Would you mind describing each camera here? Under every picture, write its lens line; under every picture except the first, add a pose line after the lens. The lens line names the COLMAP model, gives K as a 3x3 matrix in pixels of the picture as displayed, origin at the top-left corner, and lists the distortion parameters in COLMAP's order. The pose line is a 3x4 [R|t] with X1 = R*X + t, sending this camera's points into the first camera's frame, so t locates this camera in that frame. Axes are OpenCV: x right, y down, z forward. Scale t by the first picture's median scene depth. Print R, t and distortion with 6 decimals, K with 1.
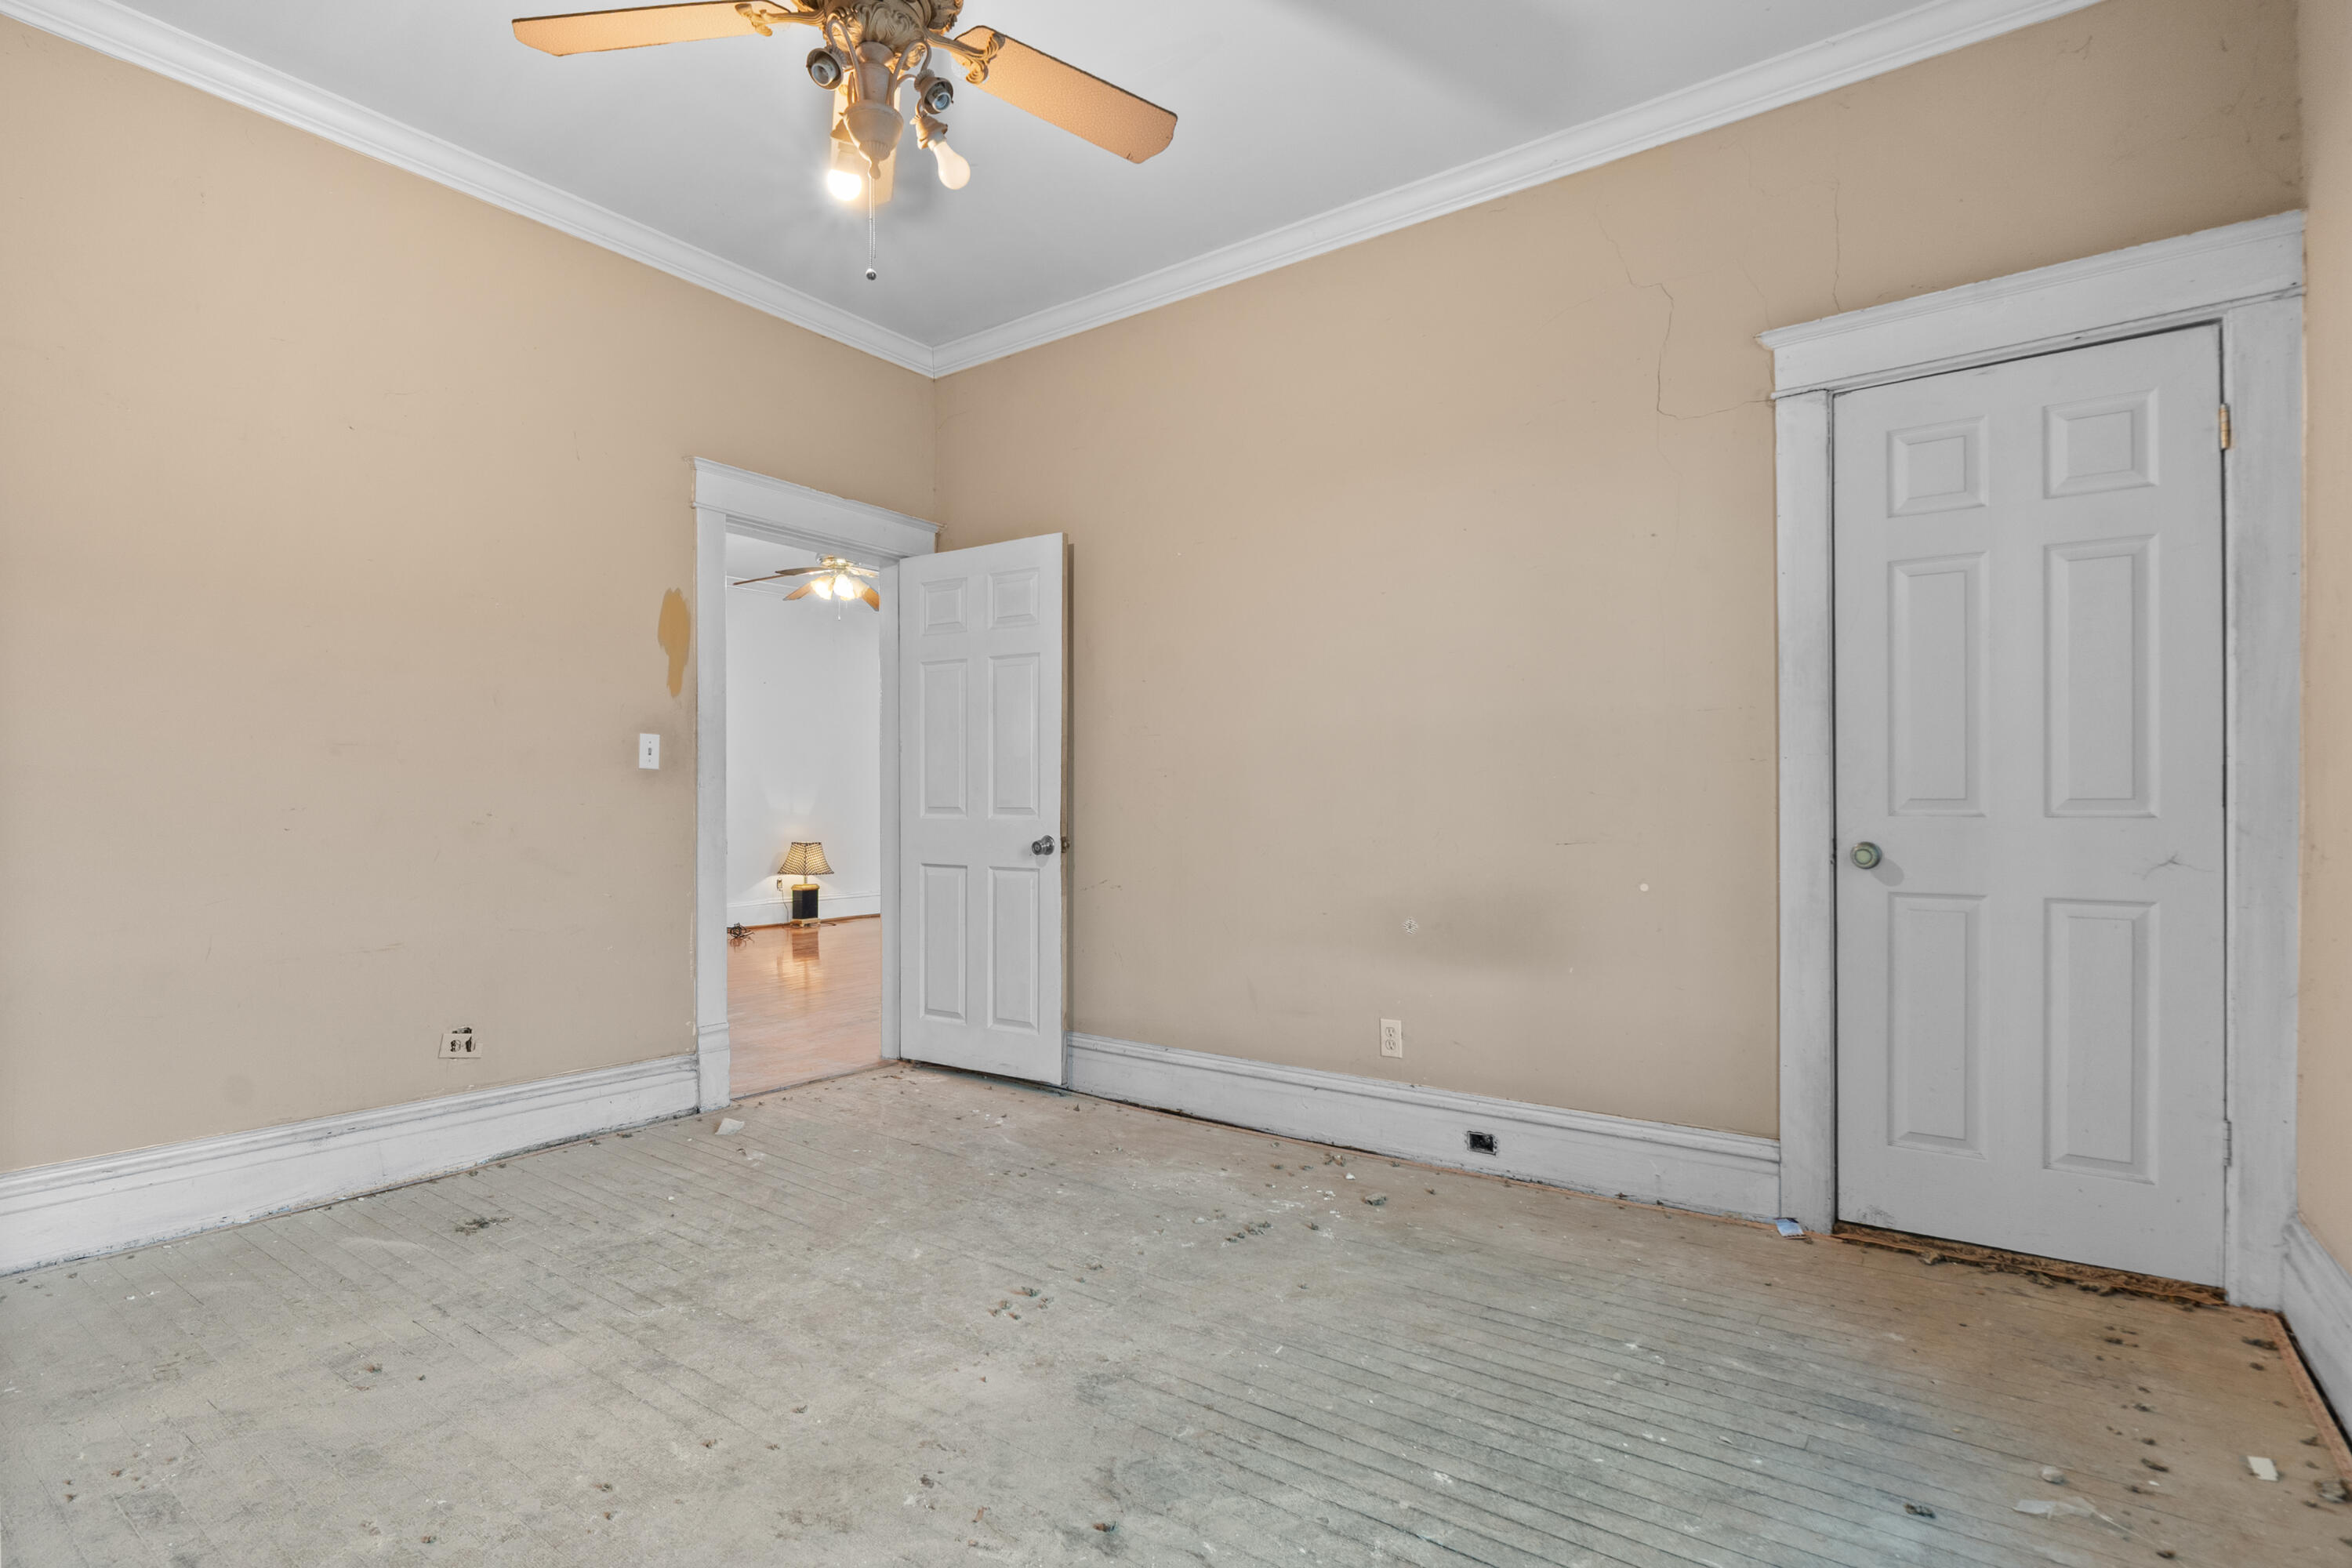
lens RADIAL K [[1117.2, 0, 1176.0], [0, 1117.2, 784.0], [0, 0, 1]] dist [-0.002125, -0.000298]
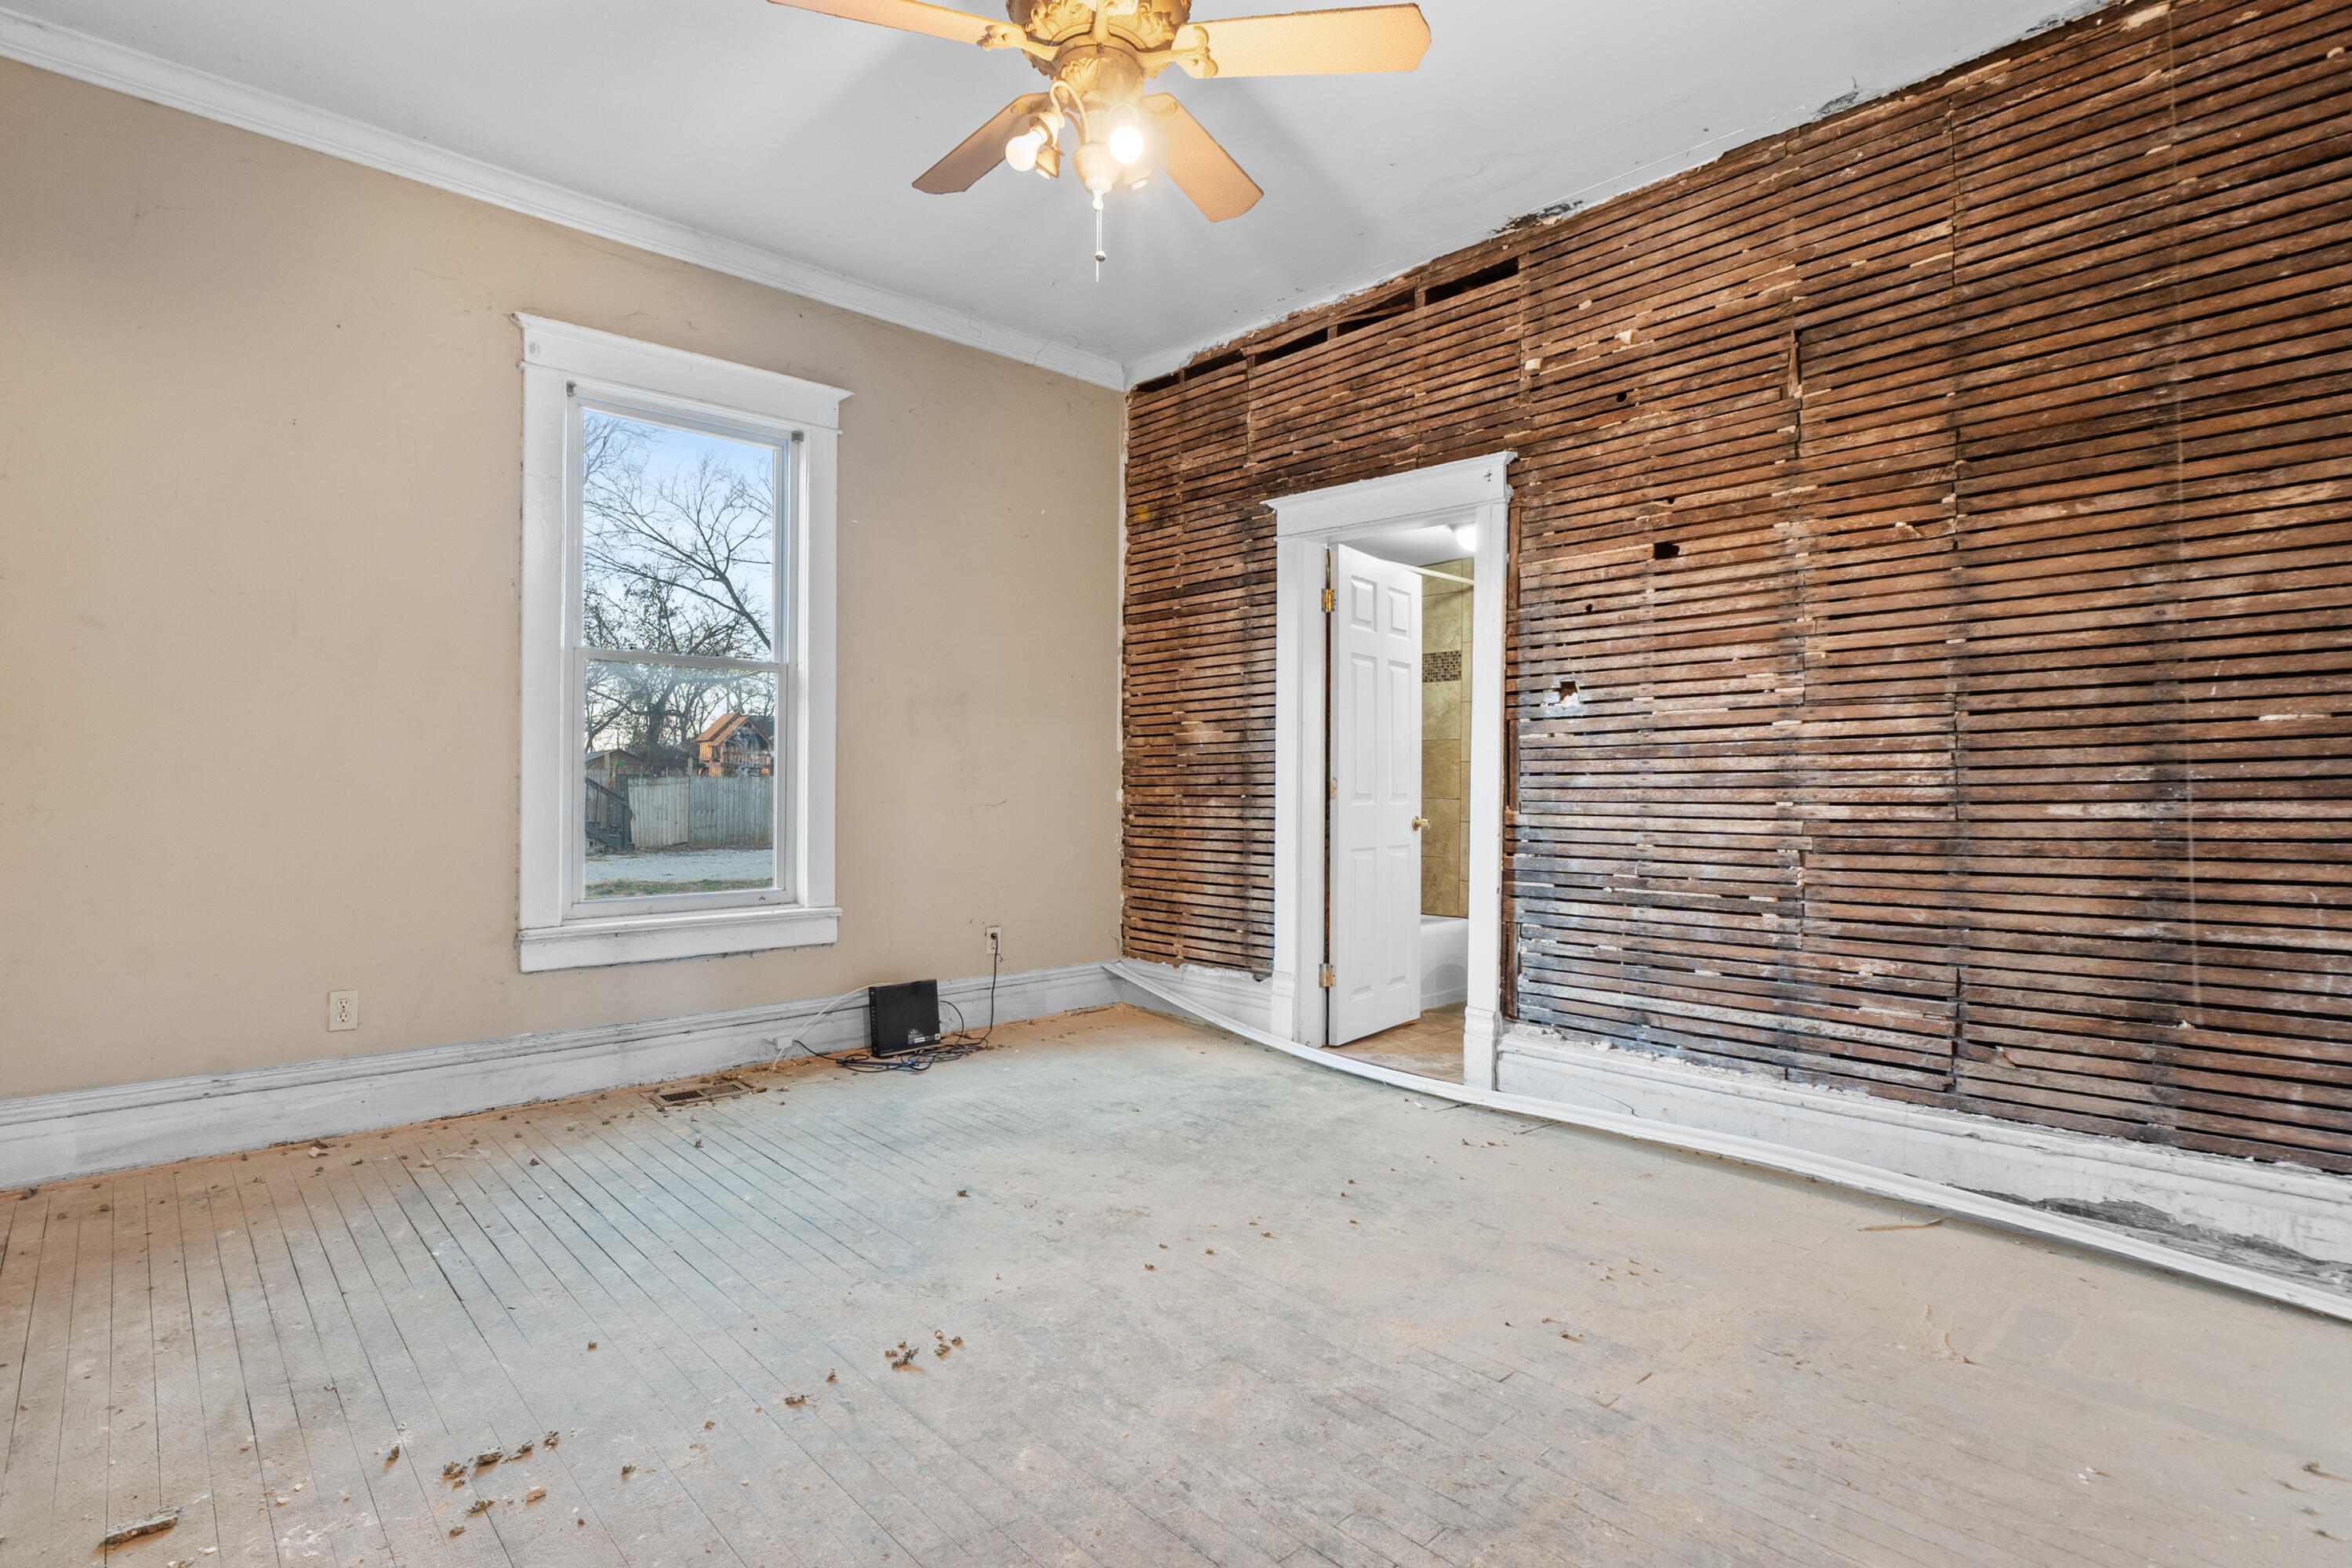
lens RADIAL K [[1117.2, 0, 1176.0], [0, 1117.2, 784.0], [0, 0, 1]] dist [-0.002125, -0.000298]
pose [[-0.979818, -0.008792, 0.199700, -0.553511], [-0.011343, 0.999868, -0.011633, 0.039366], [-0.199572, -0.013663, -0.979788, 2.017300]]
